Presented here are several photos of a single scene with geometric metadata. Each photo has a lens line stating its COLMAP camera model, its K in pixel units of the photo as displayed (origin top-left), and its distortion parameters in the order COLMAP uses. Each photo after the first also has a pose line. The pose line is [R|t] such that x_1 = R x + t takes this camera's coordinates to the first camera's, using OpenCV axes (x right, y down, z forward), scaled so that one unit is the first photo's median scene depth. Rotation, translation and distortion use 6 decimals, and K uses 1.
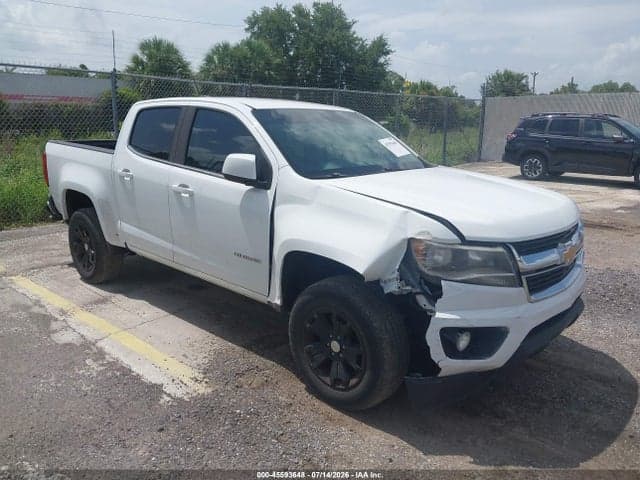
lens RADIAL K [[500.2, 0, 318.1], [0, 500.2, 243.3], [0, 0, 1]] dist [0.008133, -0.000120]
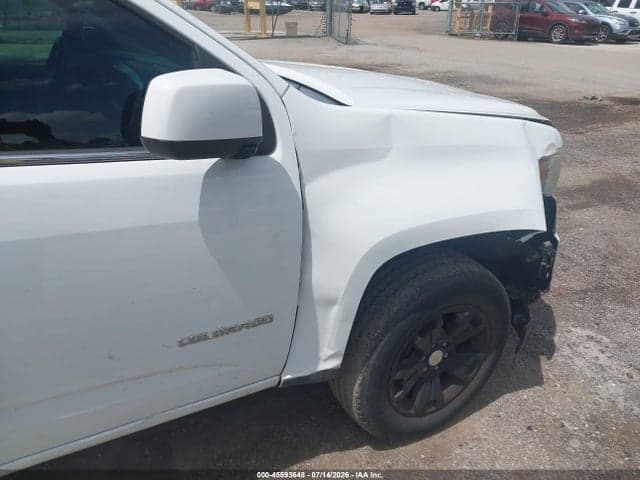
lens RADIAL K [[510.4, 0, 320.6], [0, 510.4, 263.2], [0, 0, 1]] dist [0.004456, 0.003576]
pose [[0.307525, -0.439080, 0.844179, -0.412432], [0.209664, 0.896634, 0.389985, -0.156049], [-0.928154, 0.057064, 0.367796, 0.696740]]
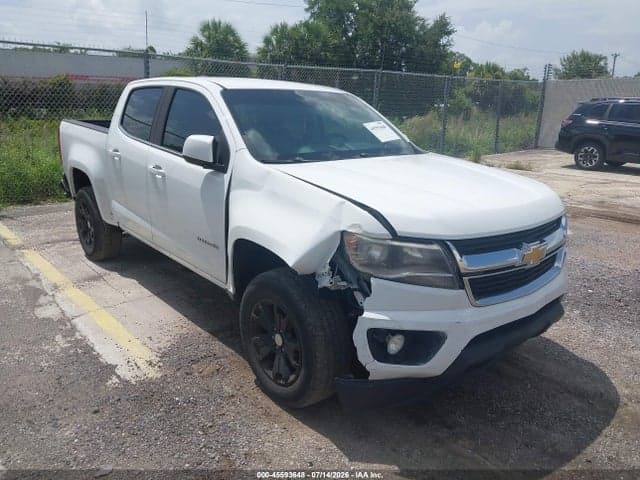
lens RADIAL K [[500.2, 0, 318.1], [0, 500.2, 243.3], [0, 0, 1]] dist [0.008133, -0.000120]
pose [[0.992571, 0.043100, -0.113781, 0.166233], [-0.039370, 0.998618, 0.034828, -0.011458], [0.115125, -0.030090, 0.992895, 0.050376]]
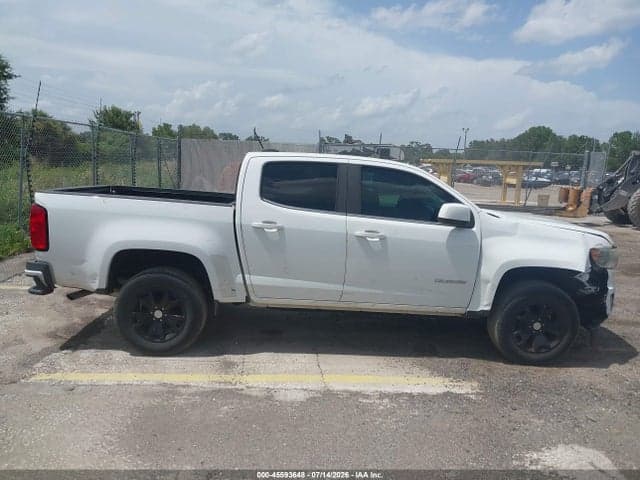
lens RADIAL K [[500.2, 0, 318.1], [0, 500.2, 243.3], [0, 0, 1]] dist [0.008133, -0.000120]
pose [[0.718631, -0.088082, 0.689790, -1.171148], [0.133022, 0.991040, -0.012035, -0.091498], [-0.682550, 0.100406, 0.723909, 0.250347]]
